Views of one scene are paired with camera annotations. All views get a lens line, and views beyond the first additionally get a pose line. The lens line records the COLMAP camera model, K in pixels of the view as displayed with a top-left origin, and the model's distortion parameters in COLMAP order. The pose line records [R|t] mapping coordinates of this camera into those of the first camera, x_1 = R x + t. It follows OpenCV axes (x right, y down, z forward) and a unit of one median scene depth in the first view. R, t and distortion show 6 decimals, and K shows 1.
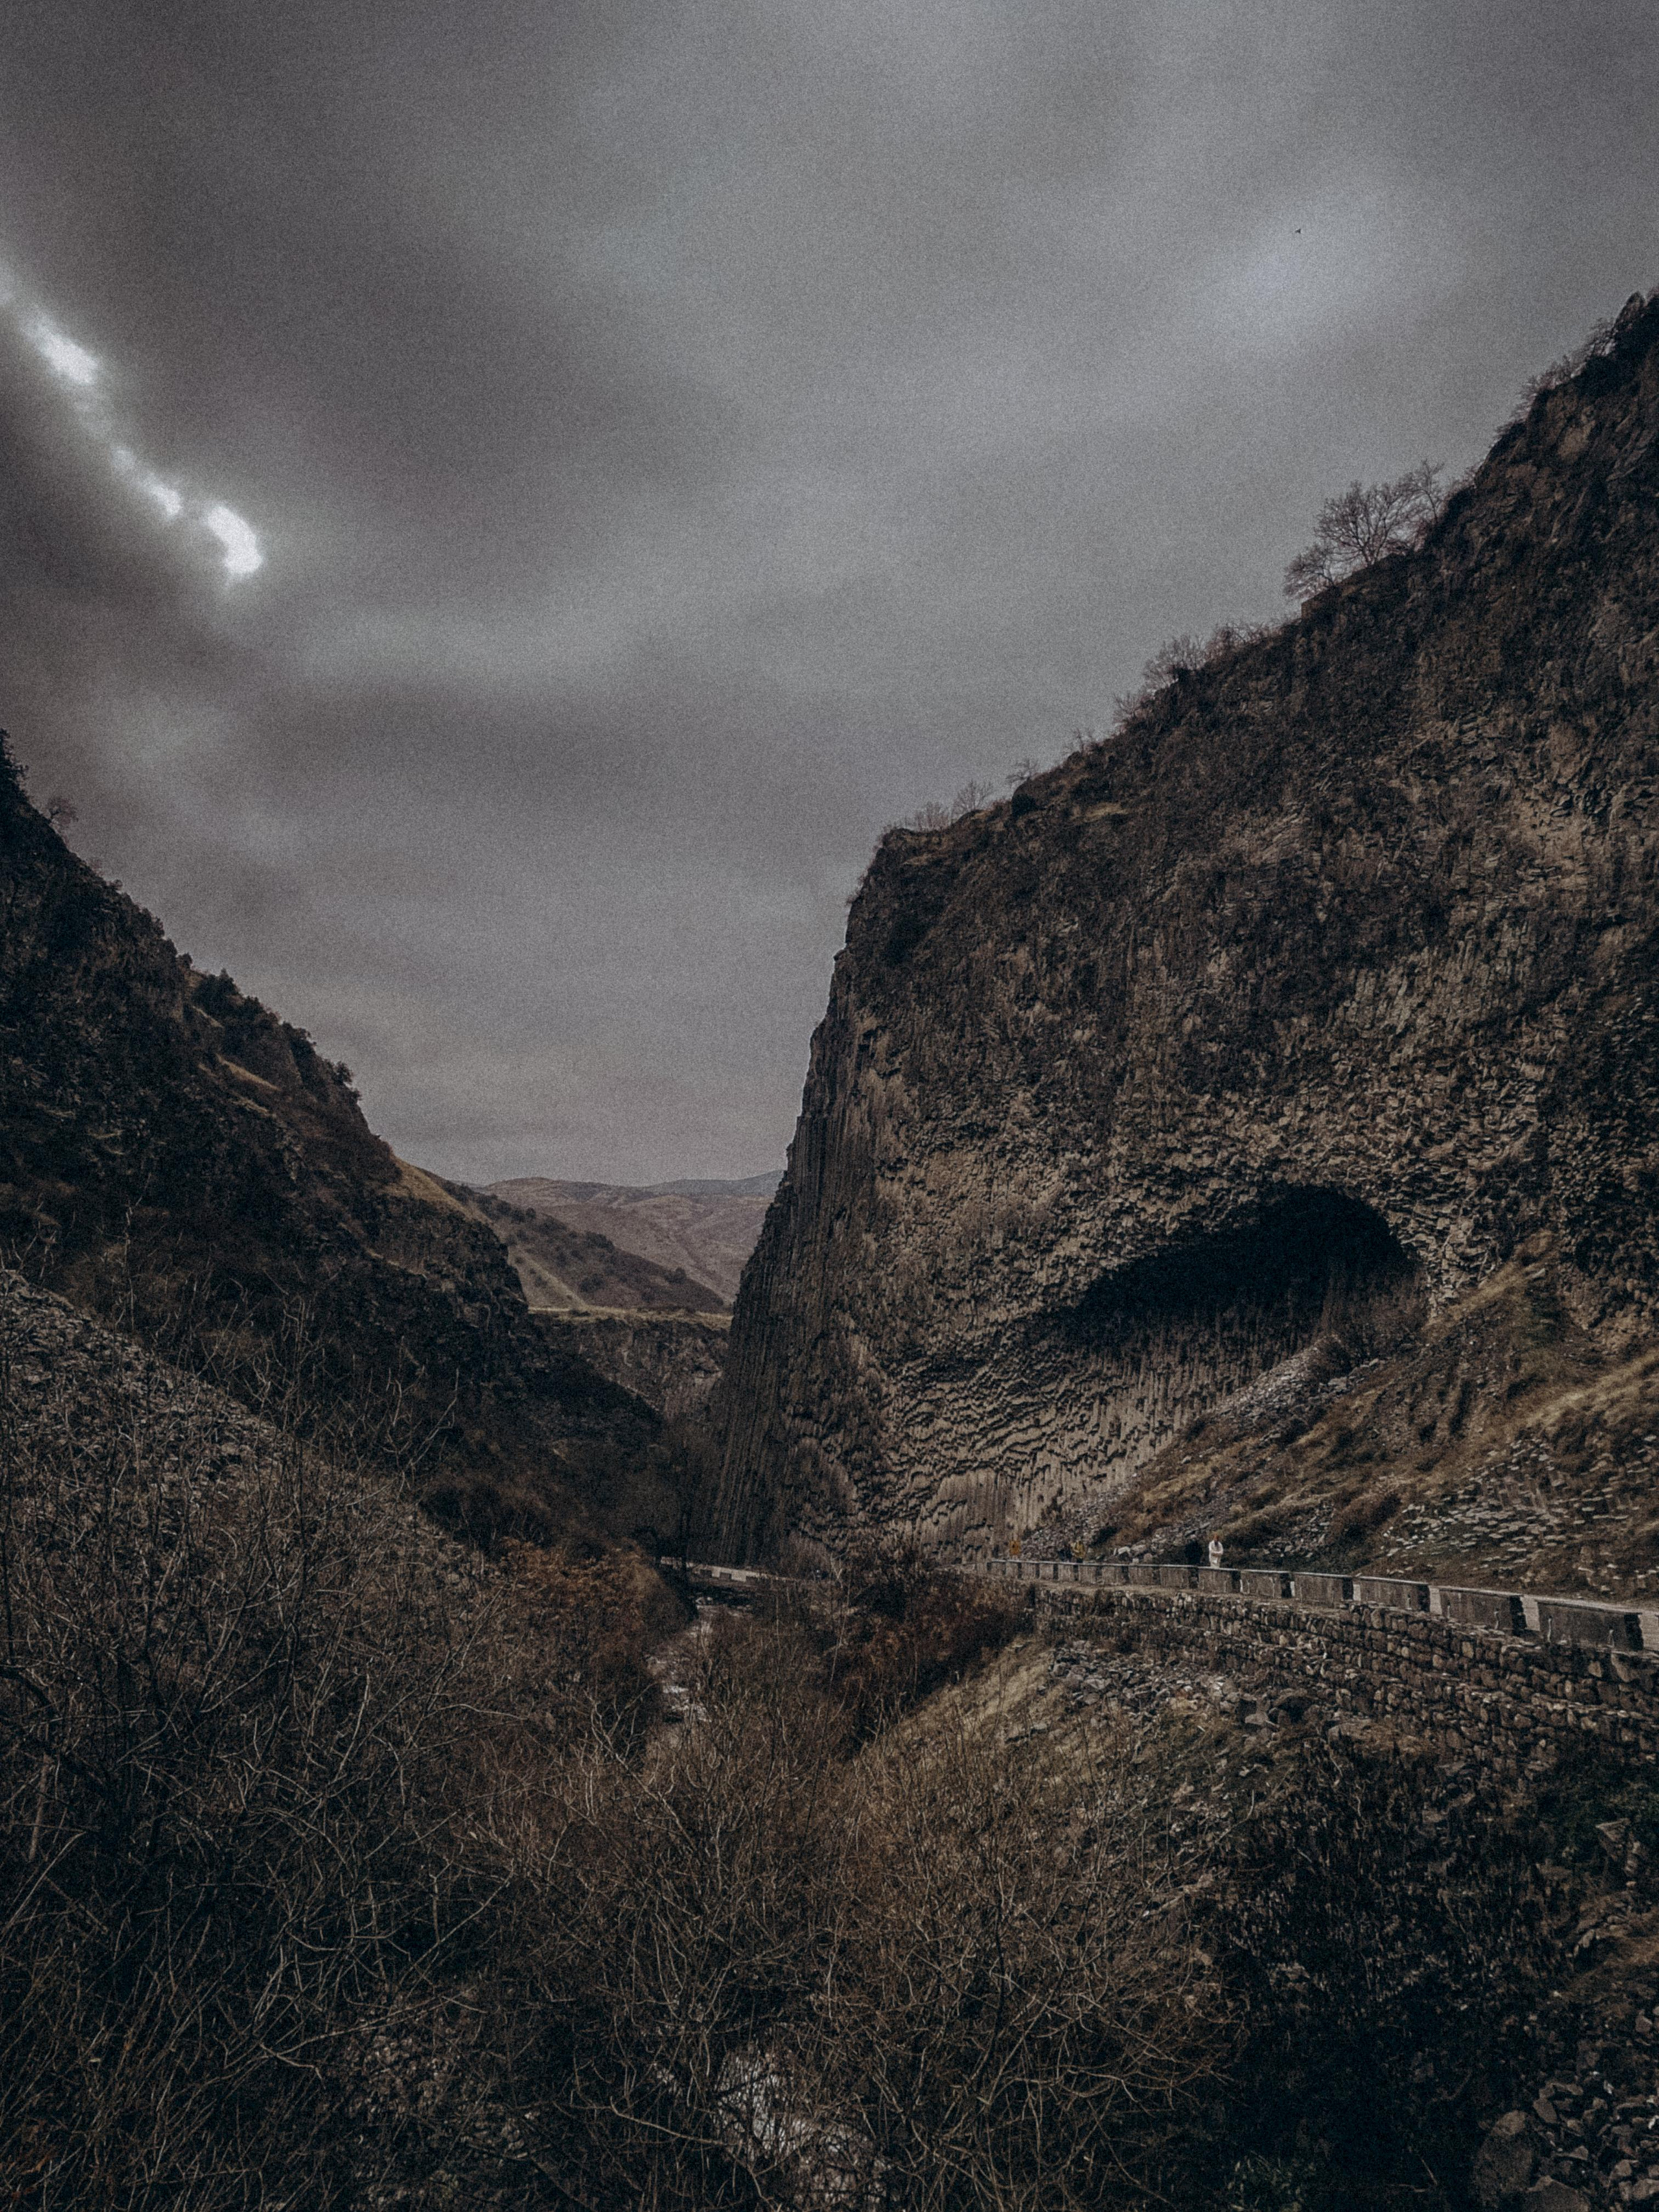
lens RADIAL K [[1664.3, 0, 836.5], [0, 1664.3, 1095.3], [0, 0, 1]] dist [0.026355, 0.116821]
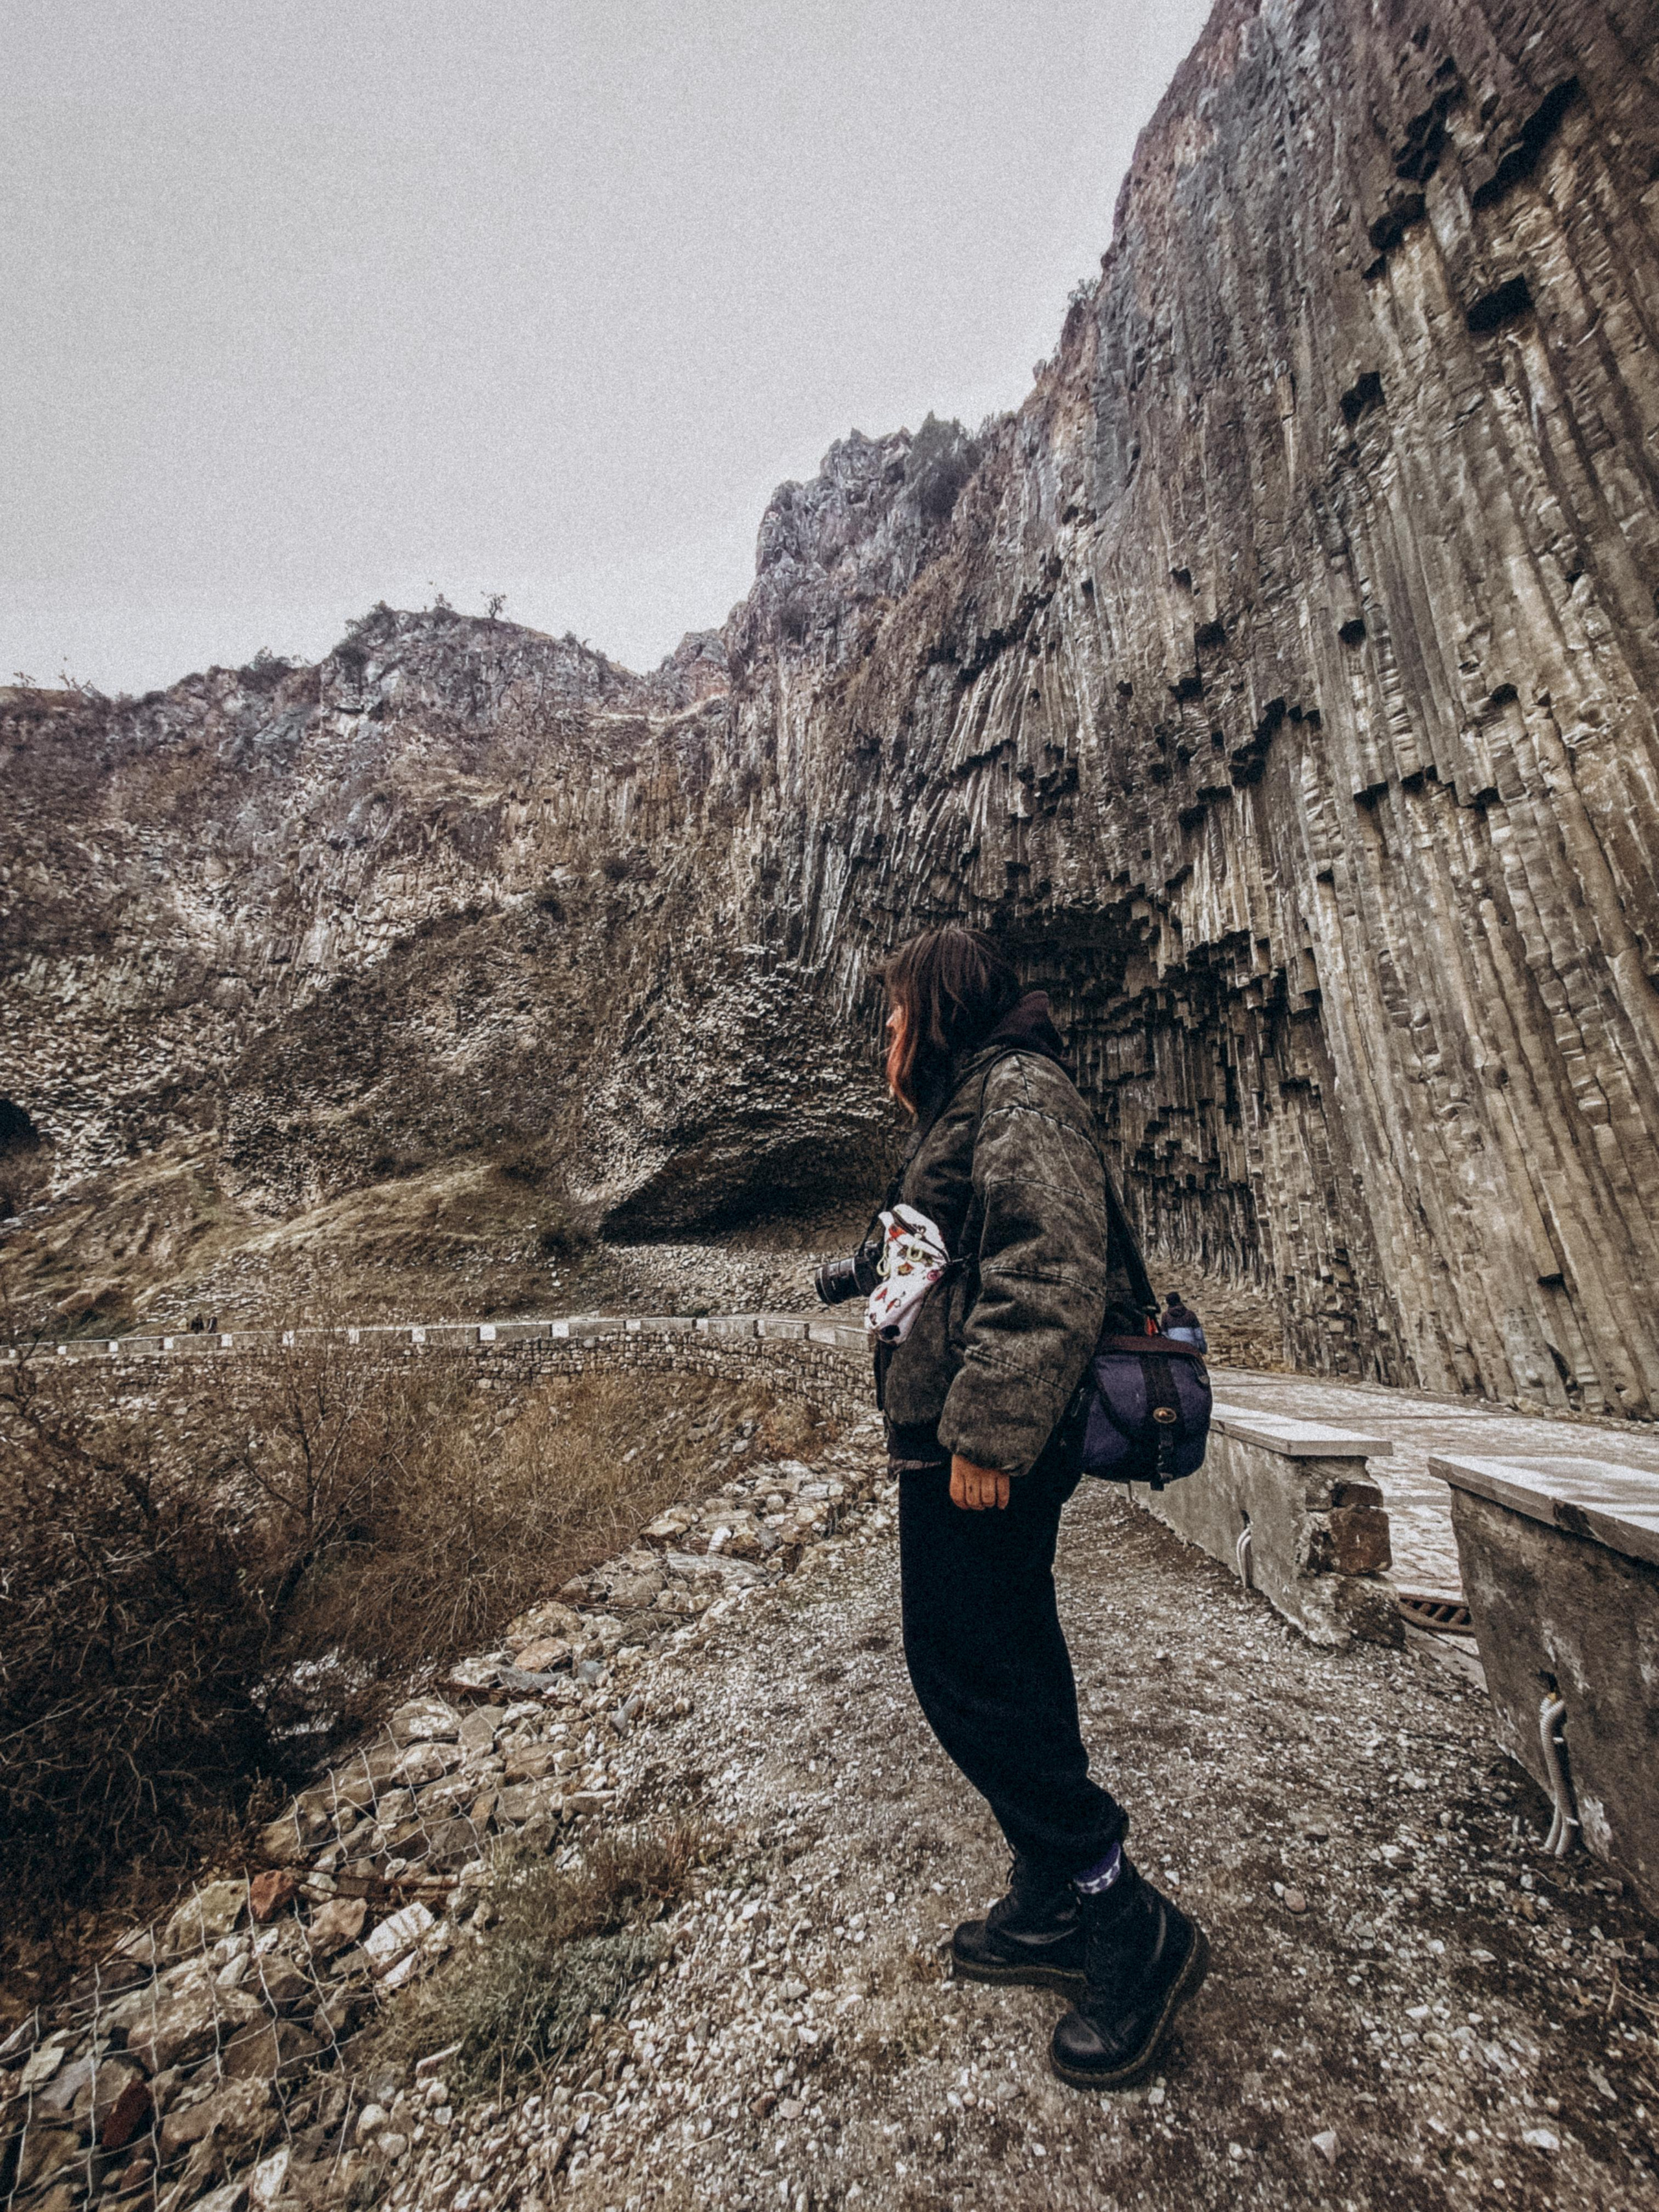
lens RADIAL K [[887.4, 0, 817.7], [0, 887.4, 1111.7], [0, 0, 1]] dist [-0.001804, -0.000078]
pose [[0.414700, 0.092682, 0.905226, -0.132059], [-0.153811, 0.987625, -0.030655, -0.019742], [-0.896865, -0.126522, 0.423823, -0.024322]]
